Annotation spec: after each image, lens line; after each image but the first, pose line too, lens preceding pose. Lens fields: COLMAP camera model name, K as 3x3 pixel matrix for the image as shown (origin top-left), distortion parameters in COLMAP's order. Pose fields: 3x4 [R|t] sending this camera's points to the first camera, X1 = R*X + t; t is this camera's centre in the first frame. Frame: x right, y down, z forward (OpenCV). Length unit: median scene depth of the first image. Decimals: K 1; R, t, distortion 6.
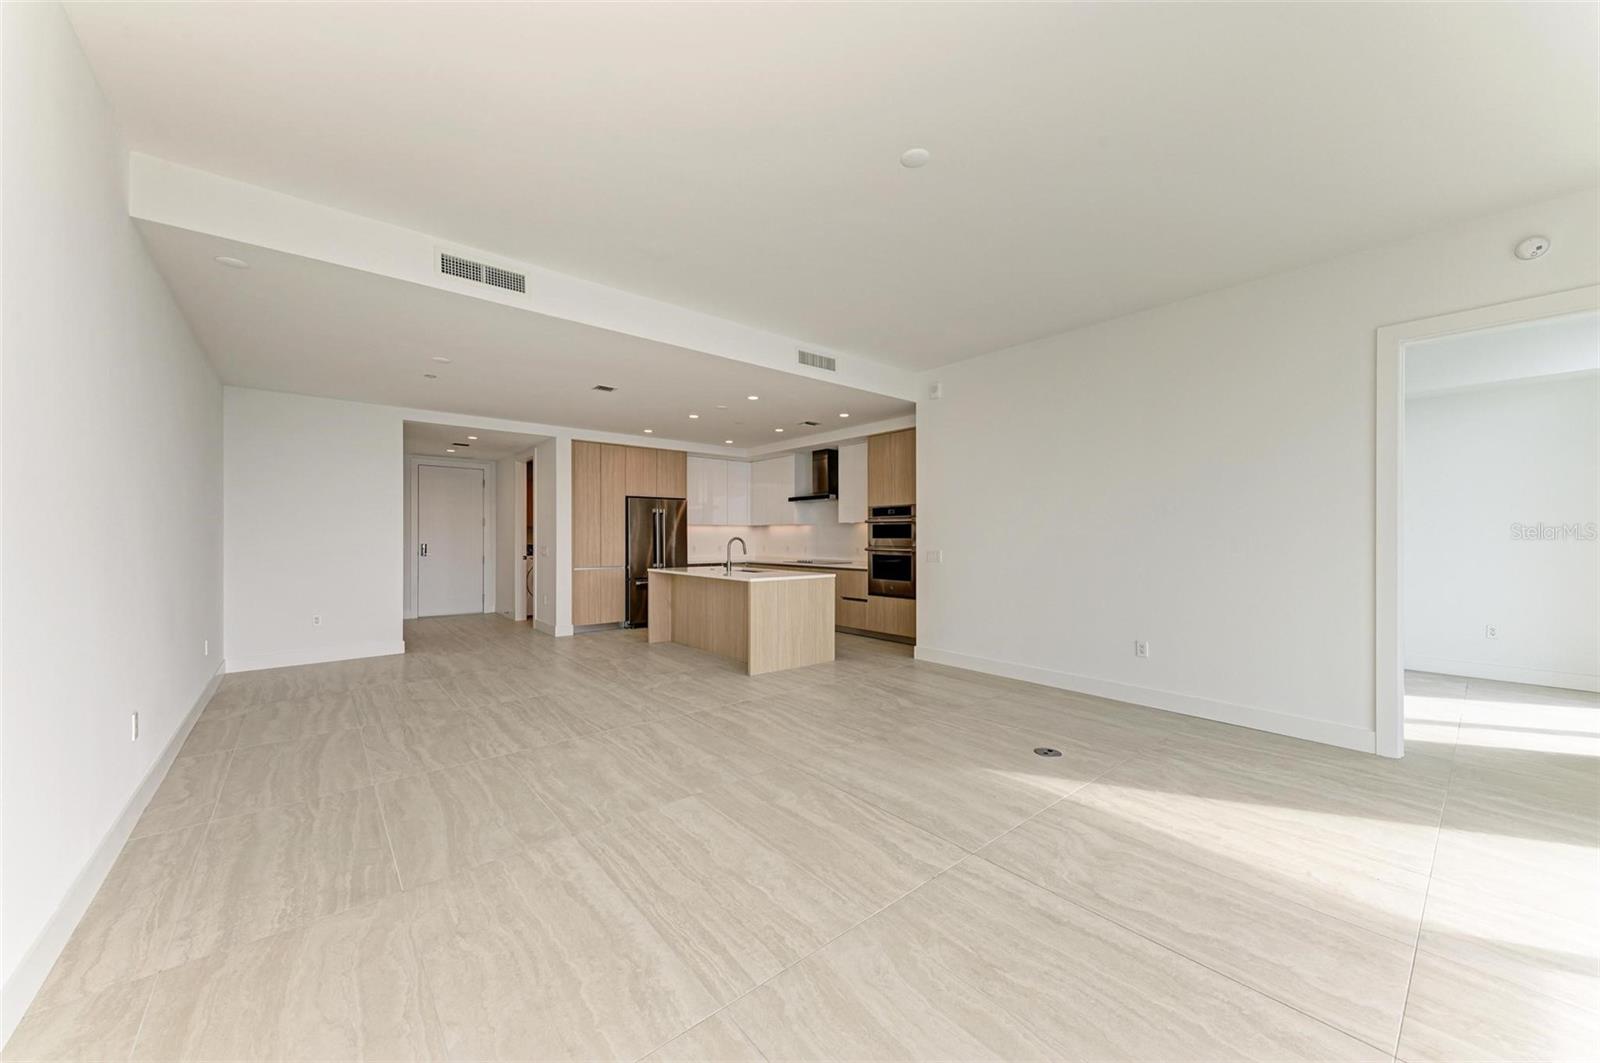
lens RADIAL K [[577.1, 0, 797.8], [0, 577.1, 536.9], [0, 0, 1]] dist [0.011164, -0.001823]
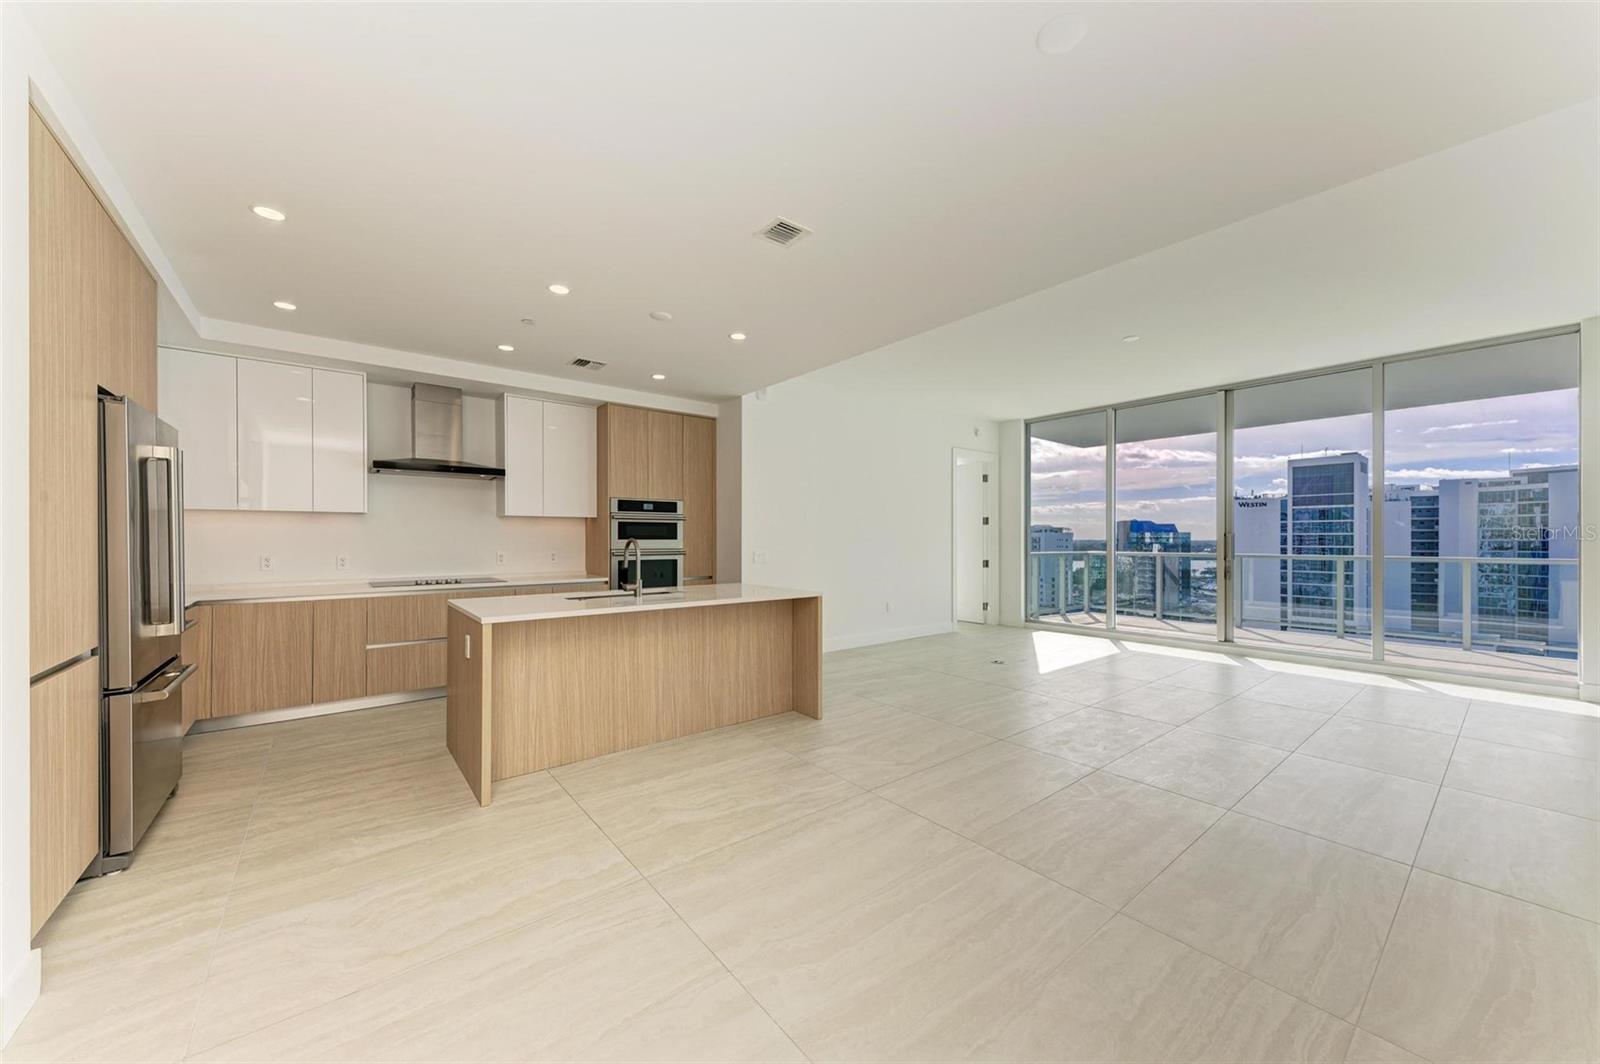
lens RADIAL K [[577.1, 0, 801.8], [0, 577.1, 538.0], [0, 0, 1]] dist [0.011164, -0.001823]
pose [[0.019918, -0.003861, 0.999794, -0.572298], [-0.002668, 0.999989, 0.003915, -0.003186], [-0.999798, -0.002745, 0.019907, 0.677112]]
